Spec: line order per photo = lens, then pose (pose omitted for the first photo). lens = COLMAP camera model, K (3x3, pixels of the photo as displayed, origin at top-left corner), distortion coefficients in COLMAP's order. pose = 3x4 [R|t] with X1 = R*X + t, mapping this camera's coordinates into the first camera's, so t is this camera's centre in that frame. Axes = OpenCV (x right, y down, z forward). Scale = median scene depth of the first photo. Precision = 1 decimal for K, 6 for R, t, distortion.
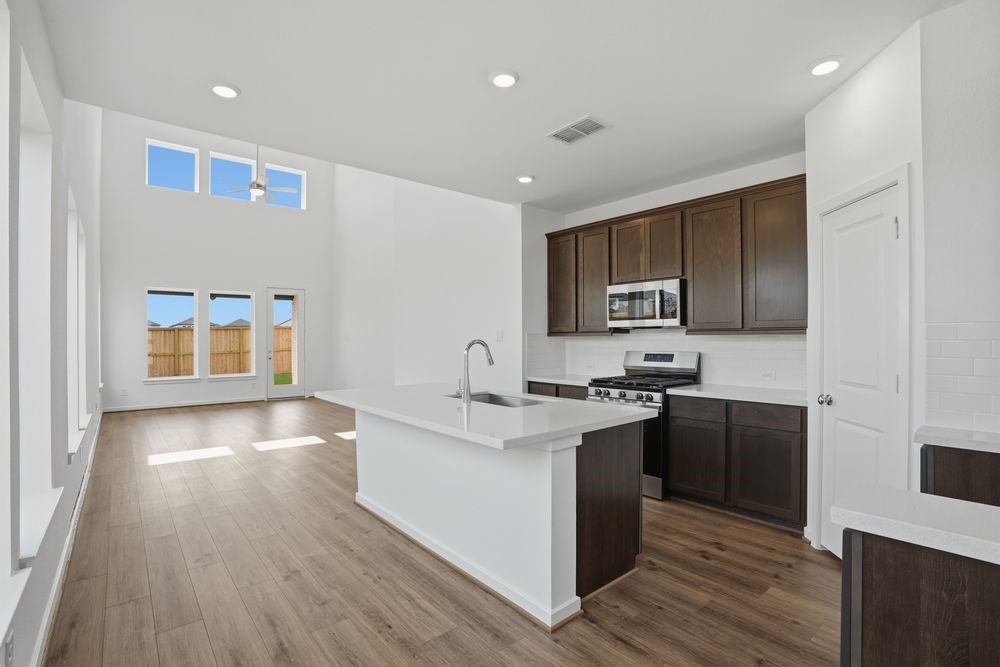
lens RADIAL K [[461.7, 0, 497.0], [0, 461.7, 339.0], [0, 0, 1]] dist [-0.045135, 0.006816]
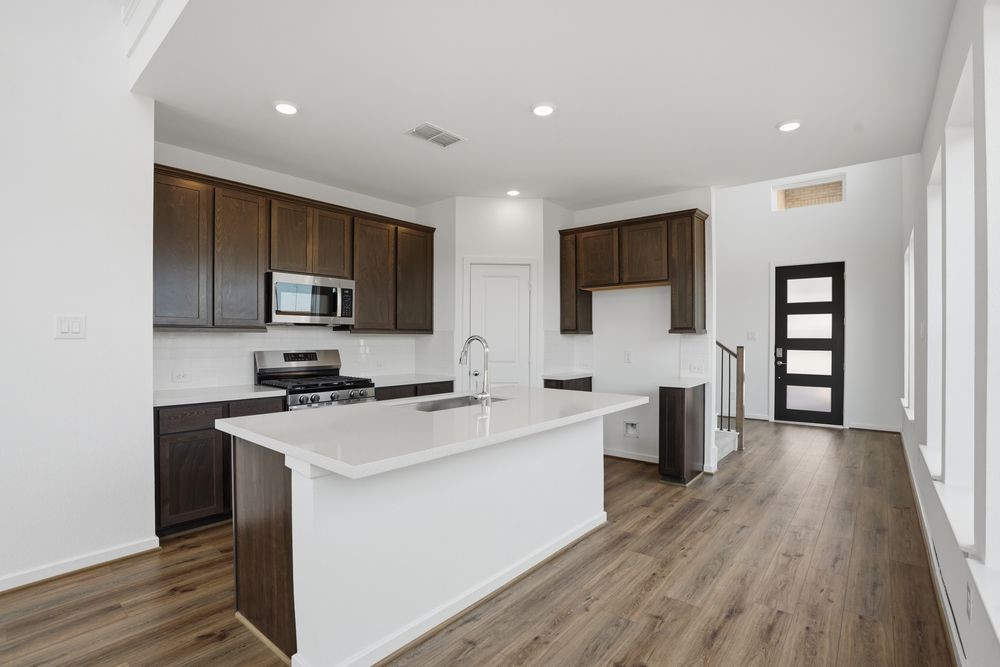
lens RADIAL K [[461.7, 0, 499.6], [0, 461.7, 337.8], [0, 0, 1]] dist [-0.045135, 0.006816]
pose [[-0.162704, 0.003700, 0.986668, -0.903744], [0.001275, 0.999993, -0.003540, 0.007777], [-0.986674, 0.000682, -0.162708, 1.062633]]
